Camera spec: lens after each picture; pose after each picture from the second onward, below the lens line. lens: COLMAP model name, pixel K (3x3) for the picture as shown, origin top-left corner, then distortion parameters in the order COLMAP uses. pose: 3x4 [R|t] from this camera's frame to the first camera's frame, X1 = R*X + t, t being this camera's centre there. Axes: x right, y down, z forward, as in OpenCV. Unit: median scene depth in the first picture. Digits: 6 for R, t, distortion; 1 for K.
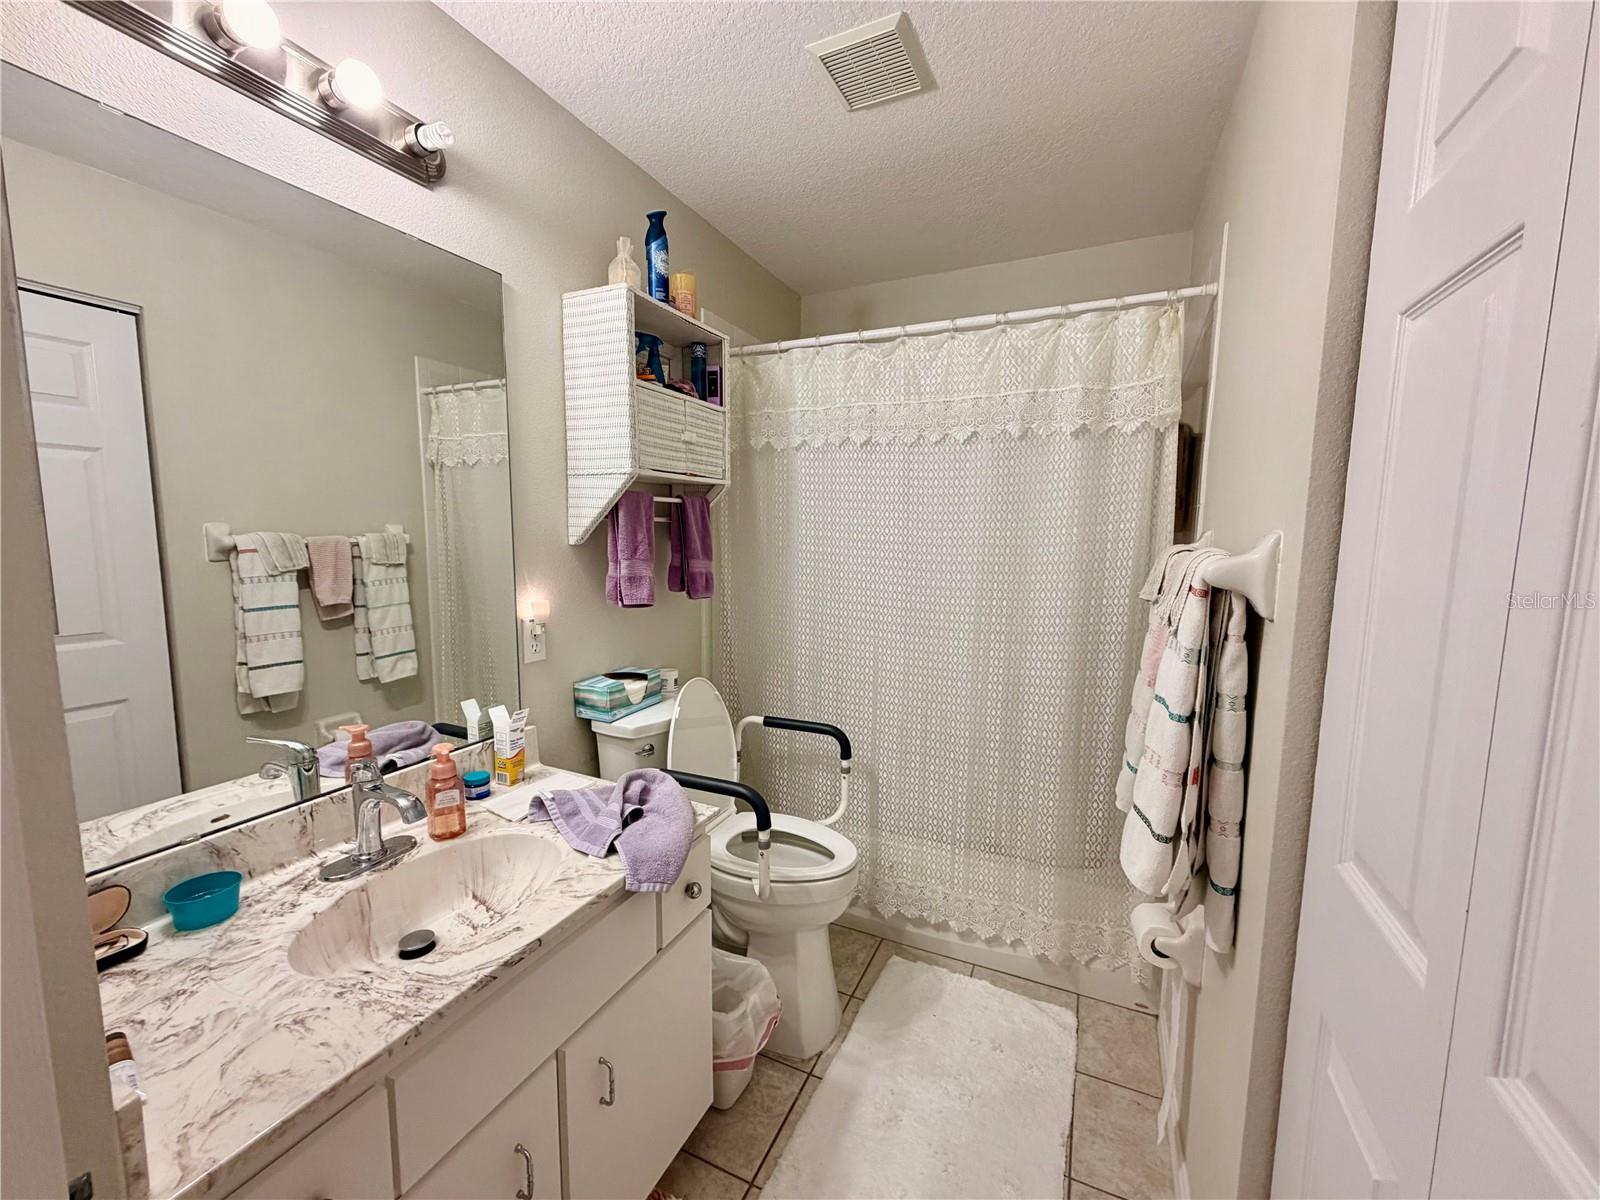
lens RADIAL K [[636.1, 0, 791.9], [0, 636.1, 599.3], [0, 0, 1]] dist [-0.001027, 0.000716]
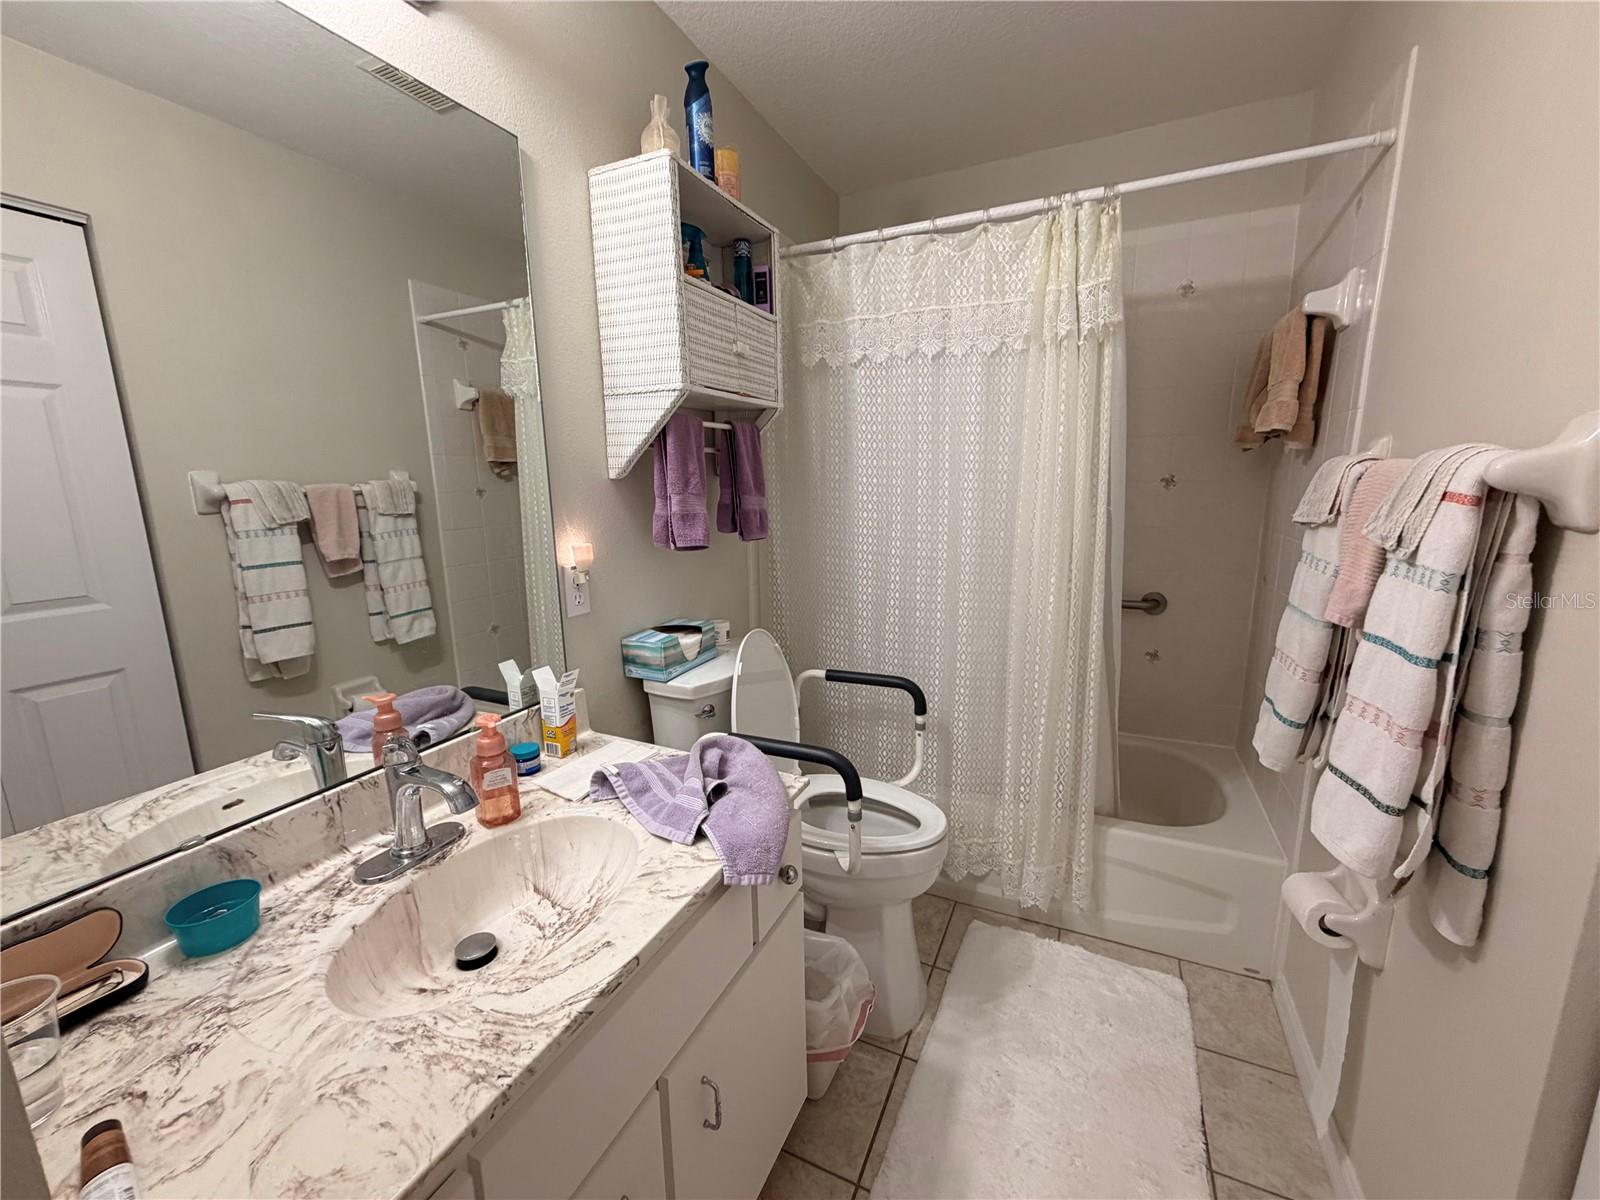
lens RADIAL K [[636.1, 0, 791.9], [0, 636.1, 599.3], [0, 0, 1]] dist [-0.001027, 0.000716]
pose [[0.999635, -0.026315, -0.006057, -0.124140], [0.026705, 0.996650, 0.077304, 0.019720], [0.004002, -0.077437, 0.996989, 0.159414]]
